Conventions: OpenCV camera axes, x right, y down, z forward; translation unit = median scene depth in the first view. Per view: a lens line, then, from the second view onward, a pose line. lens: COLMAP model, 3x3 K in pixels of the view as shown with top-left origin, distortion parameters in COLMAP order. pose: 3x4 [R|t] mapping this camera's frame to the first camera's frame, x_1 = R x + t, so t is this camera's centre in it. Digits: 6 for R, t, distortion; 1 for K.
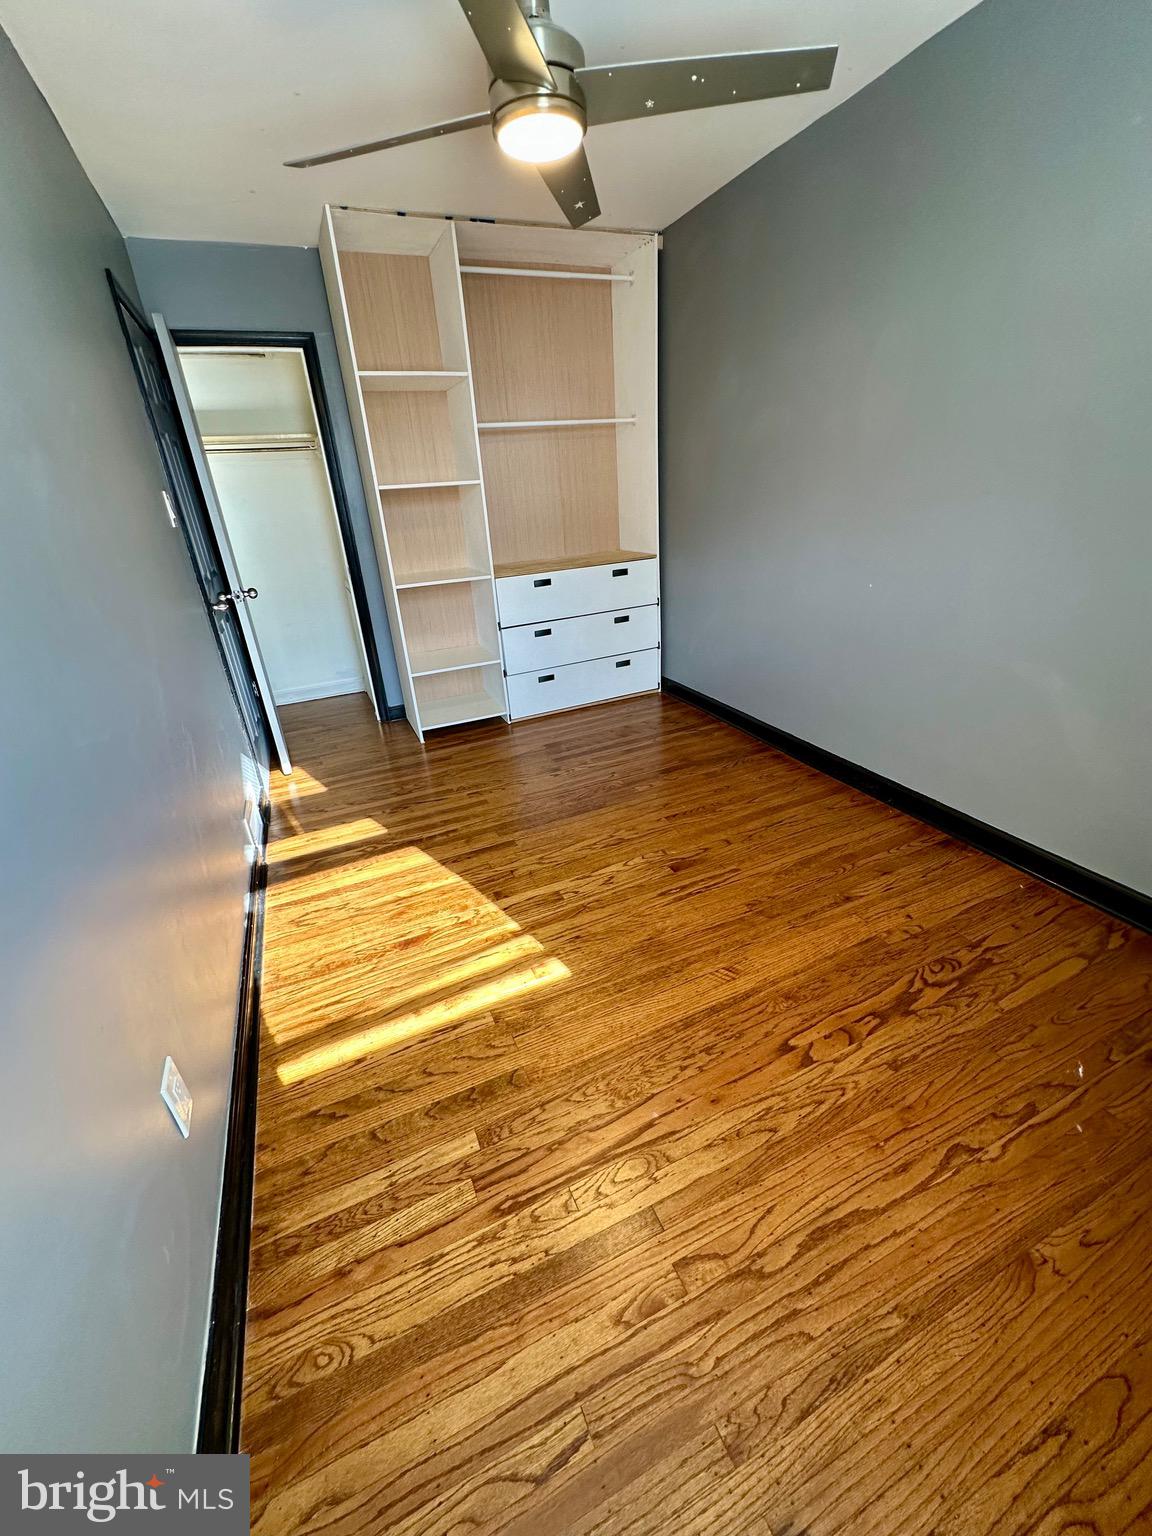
lens RADIAL K [[611.9, 0, 579.1], [0, 611.9, 768.4], [0, 0, 1]] dist [-0.003159, 0.000482]
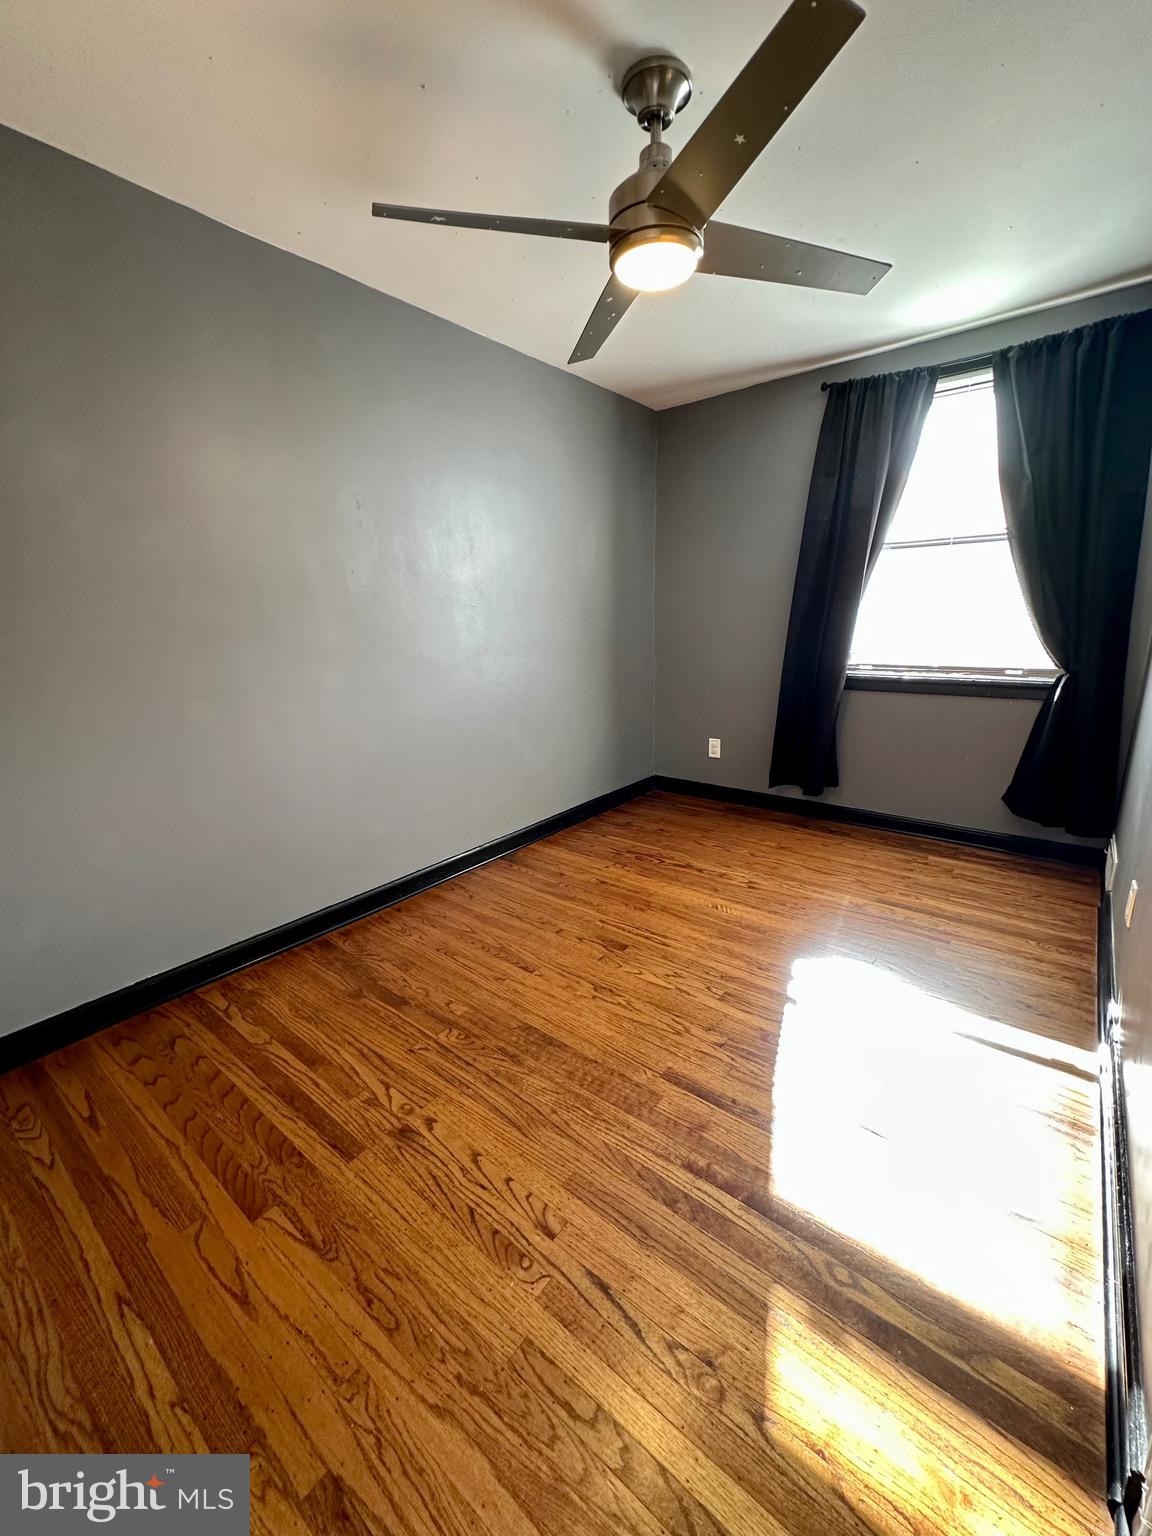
lens RADIAL K [[611.9, 0, 576.1], [0, 611.9, 766.9], [0, 0, 1]] dist [-0.003159, 0.000482]
pose [[-0.453405, -0.146511, 0.879181, -0.659153], [0.423109, 0.832791, 0.356984, -0.484126], [-0.784476, 0.533848, -0.315601, 1.201015]]
